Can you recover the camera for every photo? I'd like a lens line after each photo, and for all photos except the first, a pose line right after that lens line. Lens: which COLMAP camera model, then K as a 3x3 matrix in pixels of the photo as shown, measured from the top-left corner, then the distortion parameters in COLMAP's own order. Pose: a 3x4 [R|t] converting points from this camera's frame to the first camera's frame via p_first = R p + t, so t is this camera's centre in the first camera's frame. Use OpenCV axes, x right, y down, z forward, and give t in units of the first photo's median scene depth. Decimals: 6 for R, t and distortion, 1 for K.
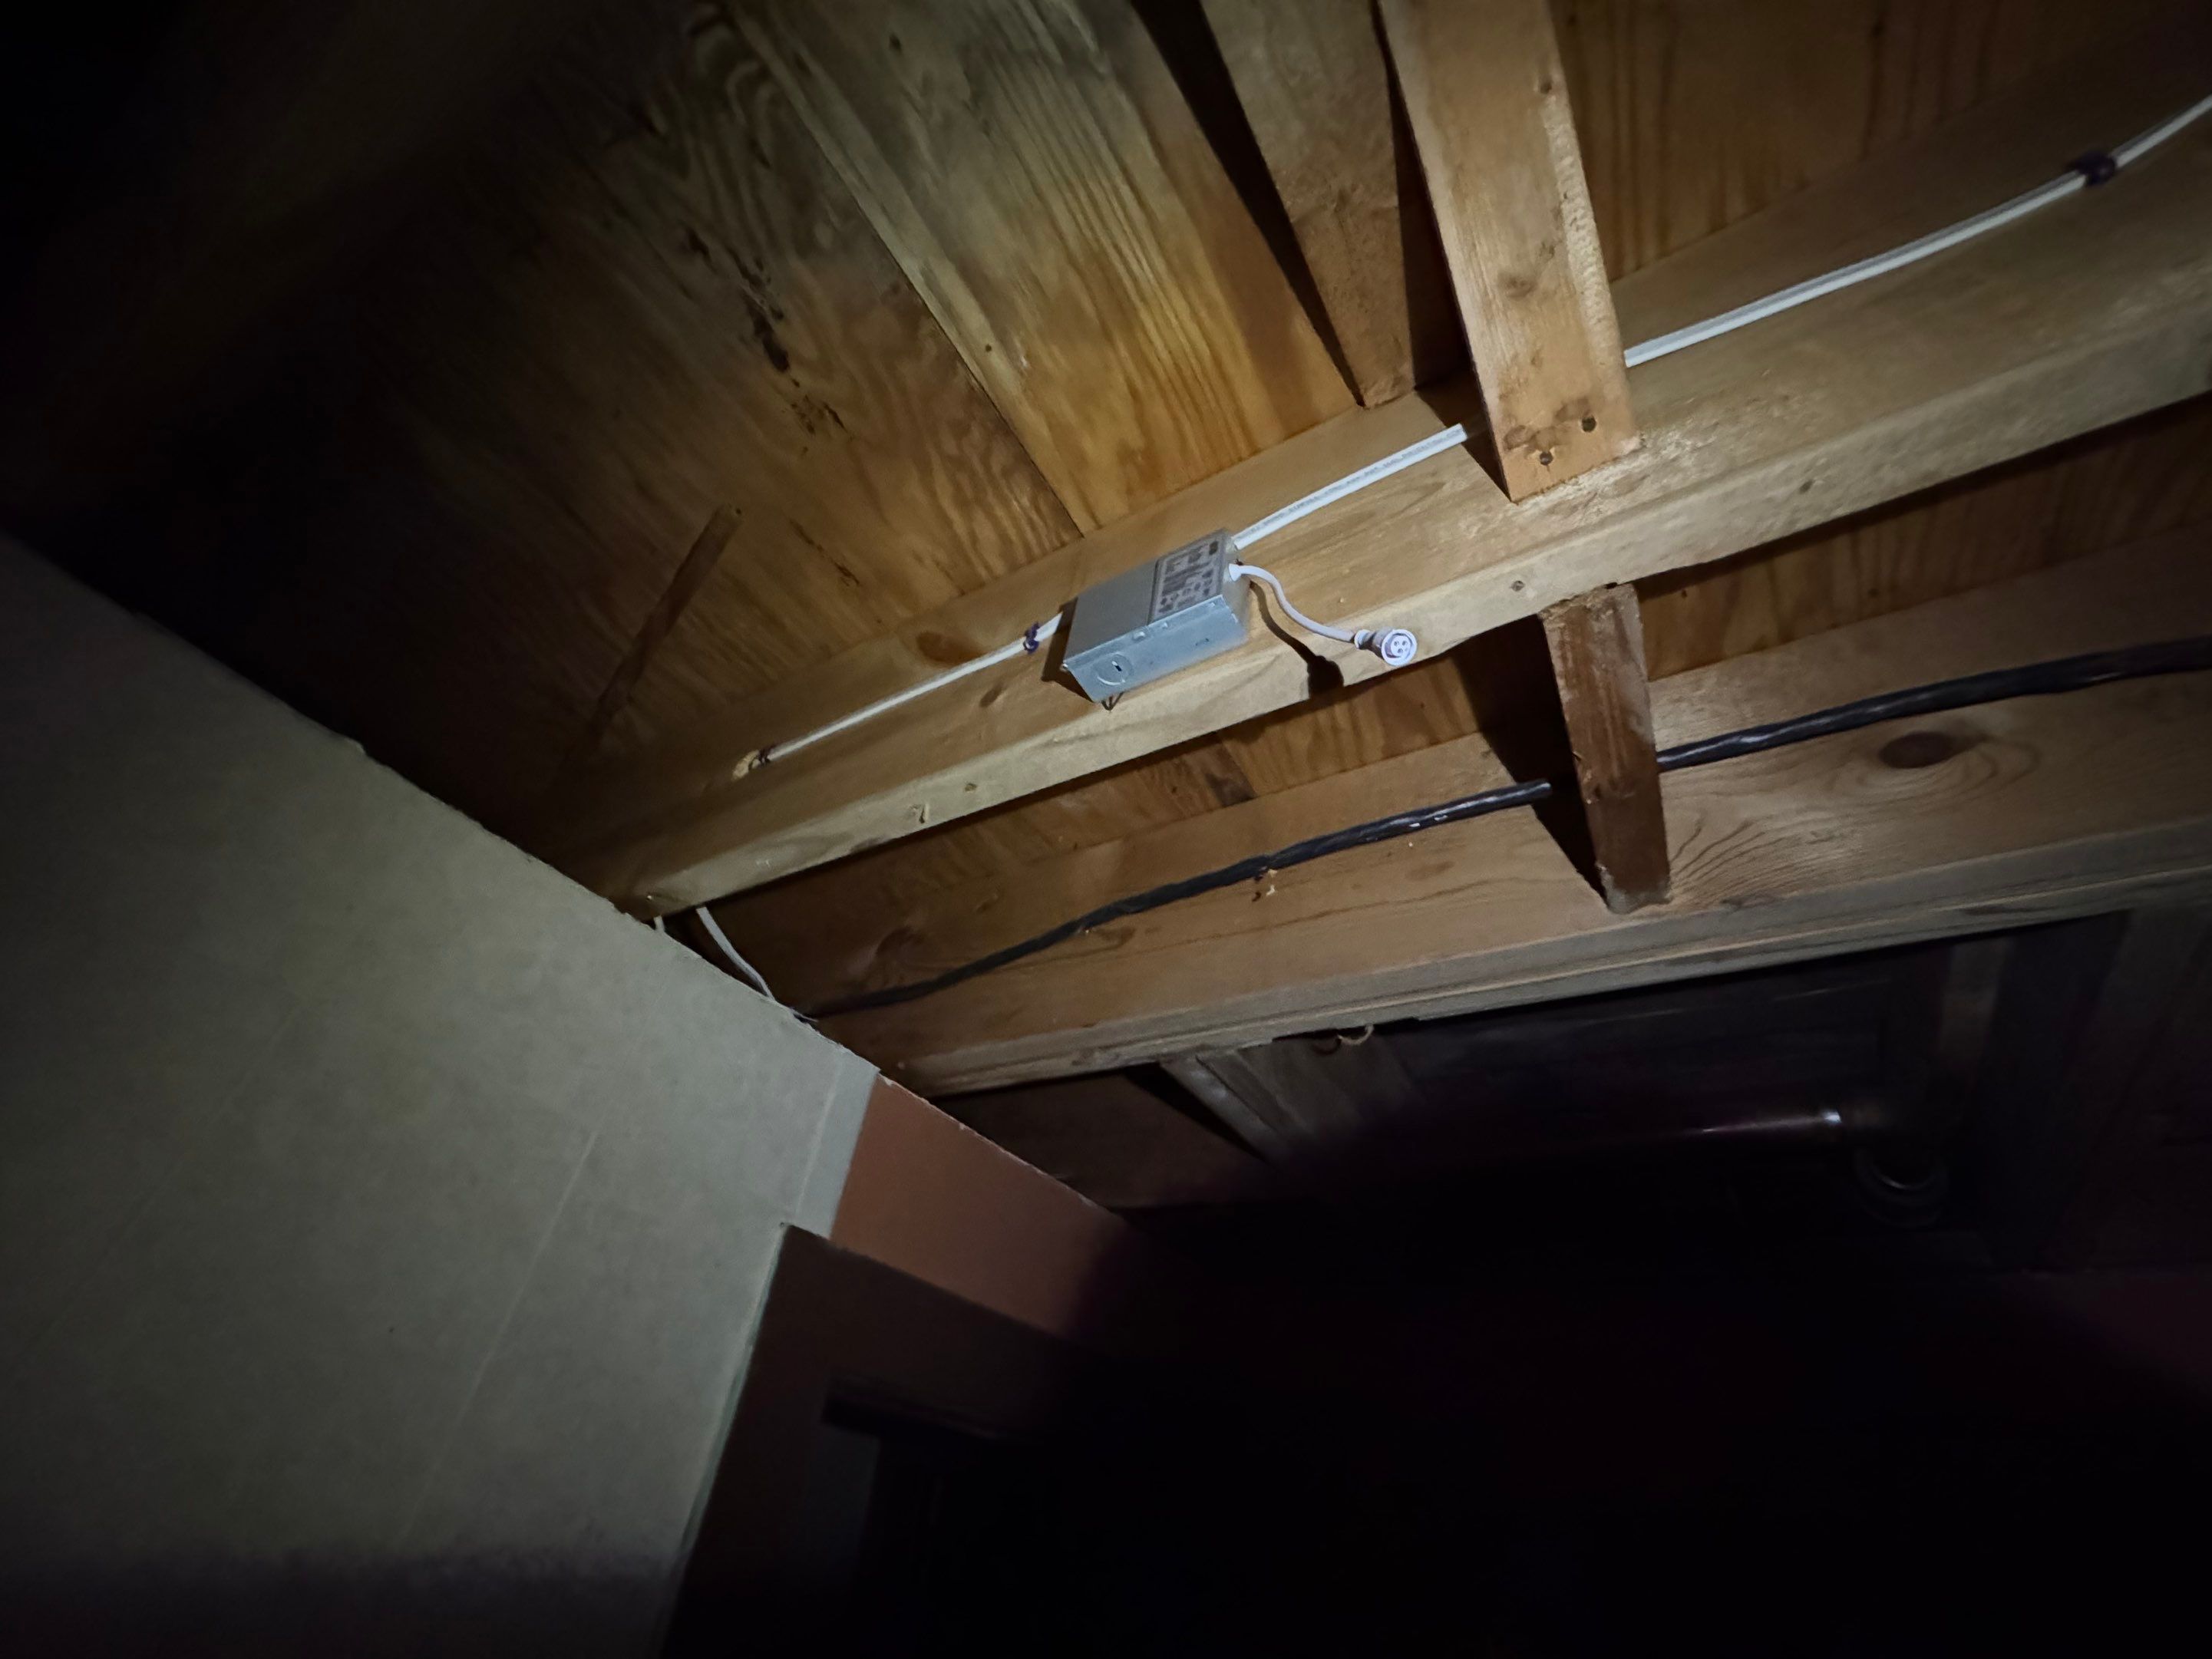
lens RADIAL K [[882.8, 0, 1100.8], [0, 882.8, 819.2], [0, 0, 1]] dist [-0.000519, -0.000649]
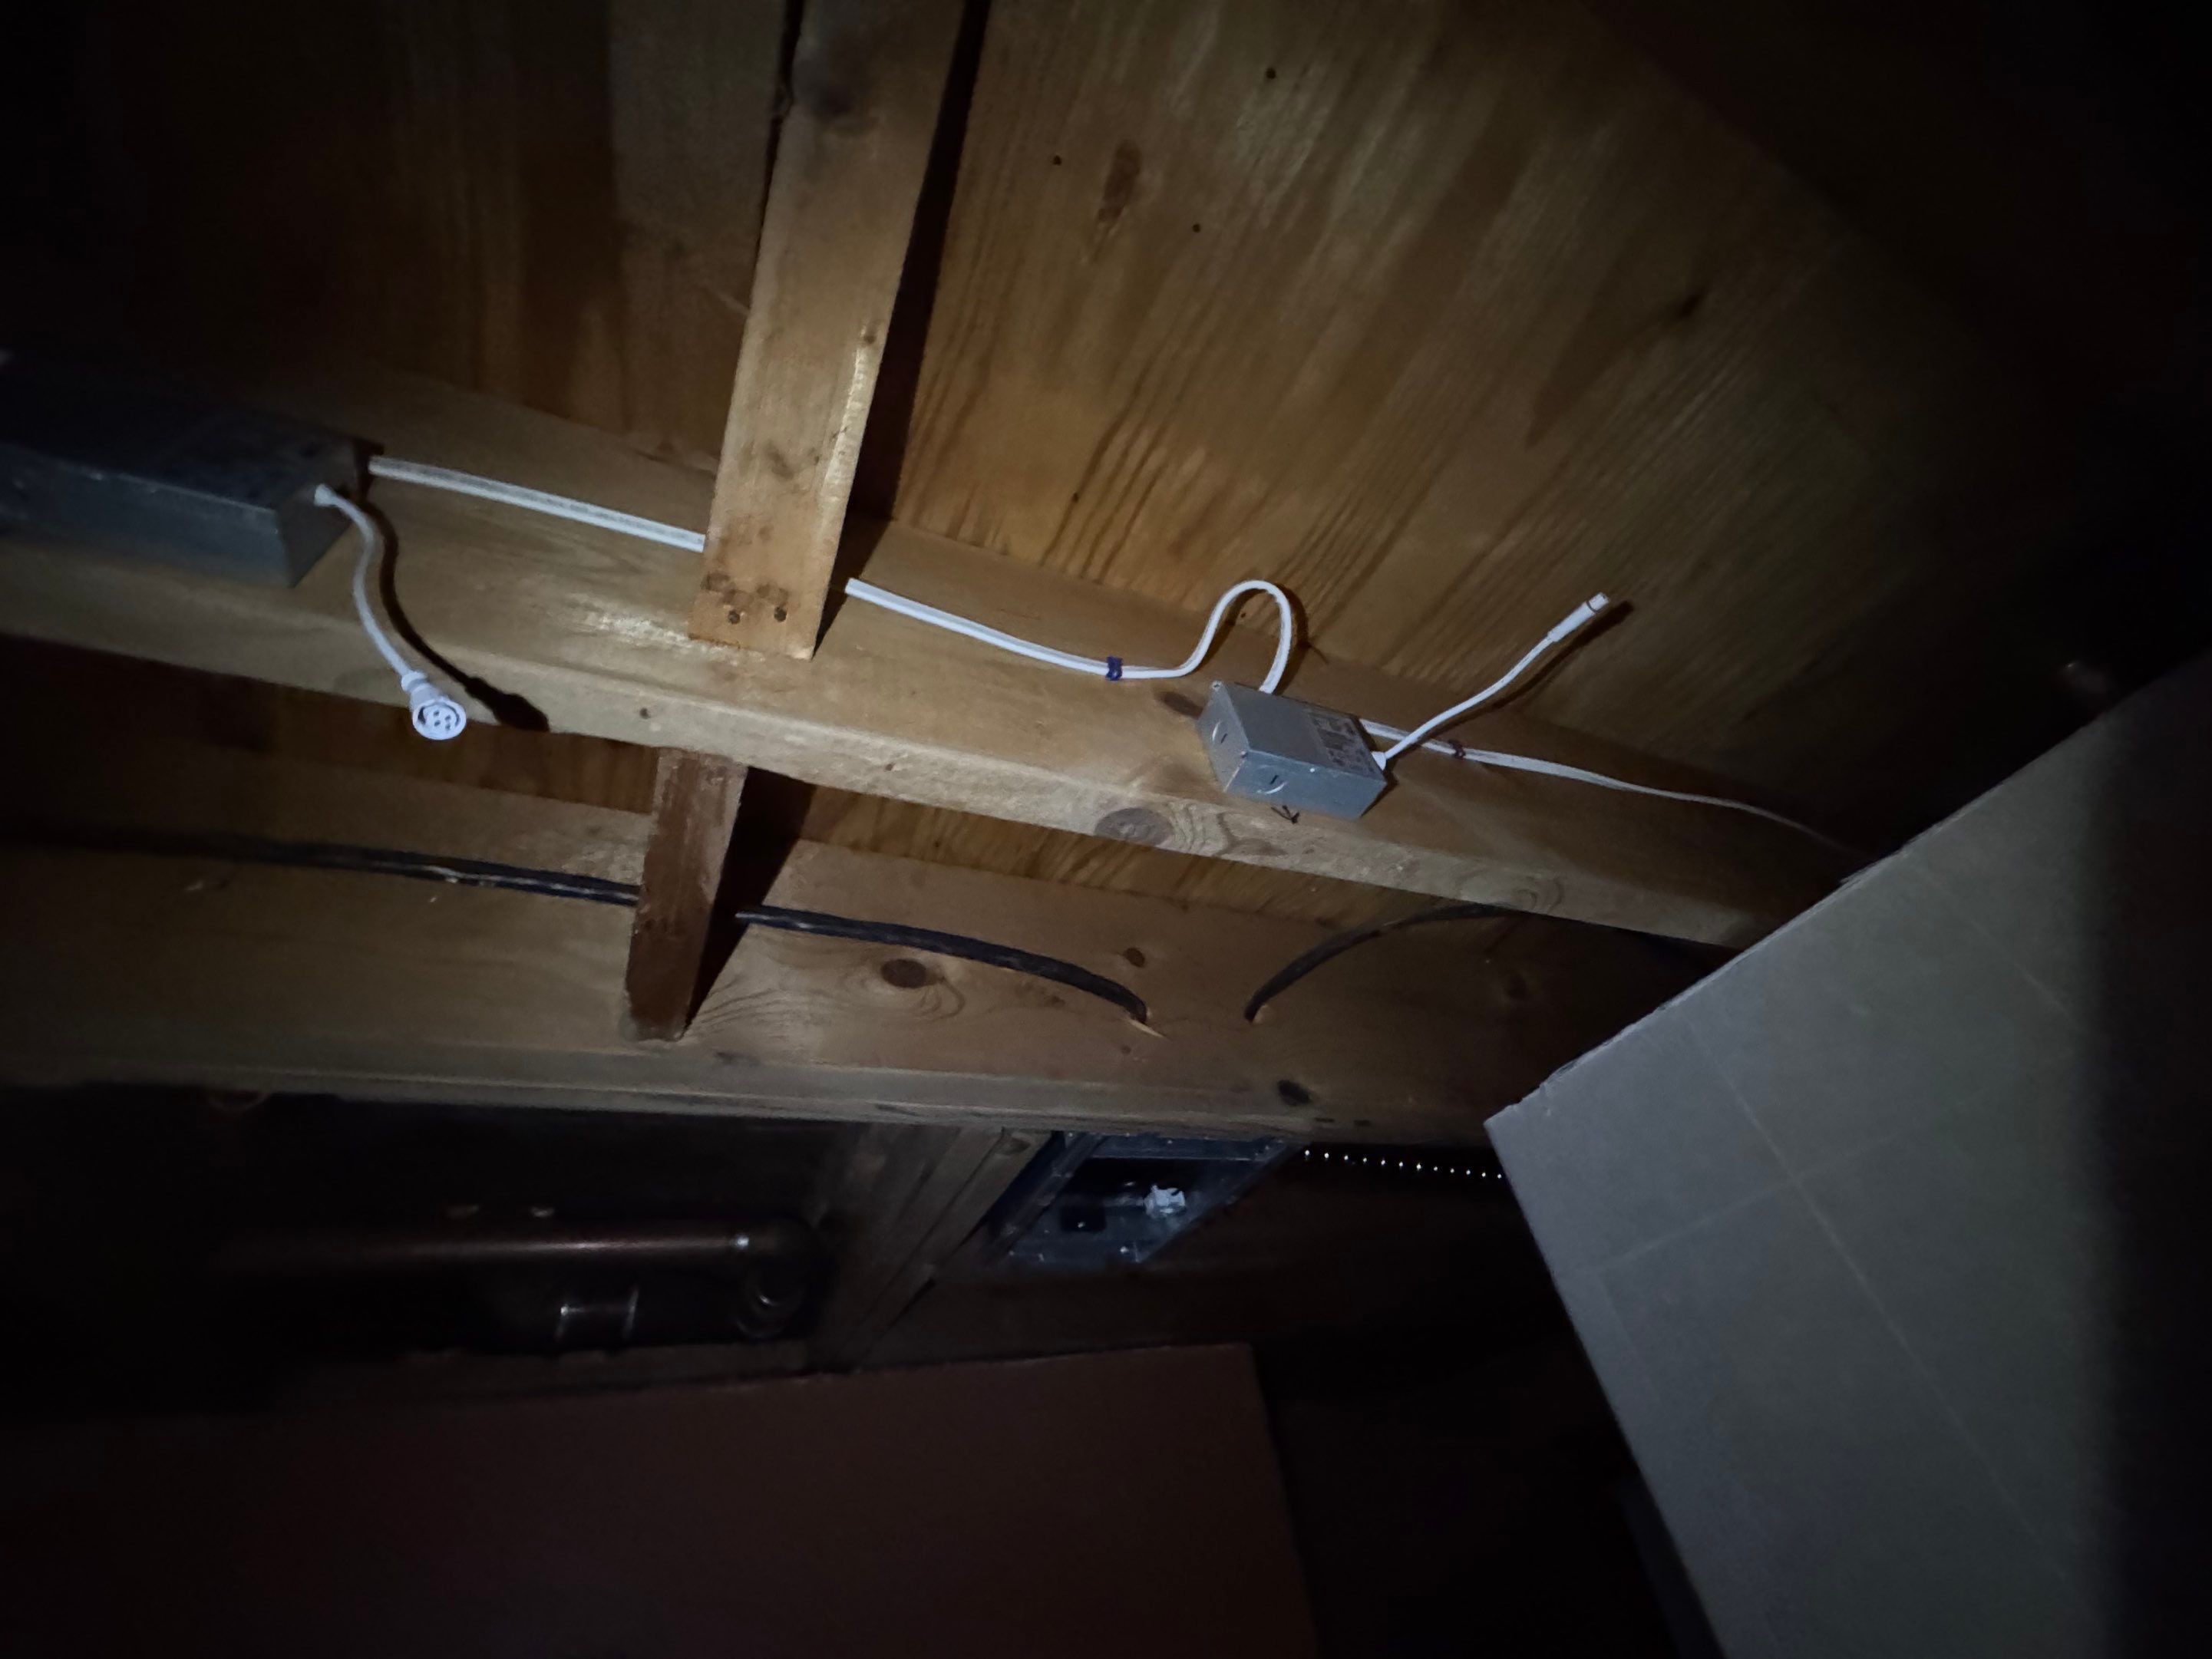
lens RADIAL K [[882.8, 0, 1100.8], [0, 882.8, 819.2], [0, 0, 1]] dist [-0.000519, -0.000649]
pose [[0.547981, 0.413423, 0.727185, 0.067752], [-0.360051, 0.901250, -0.241062, -0.077645], [-0.755036, -0.129726, 0.642722, -0.002179]]
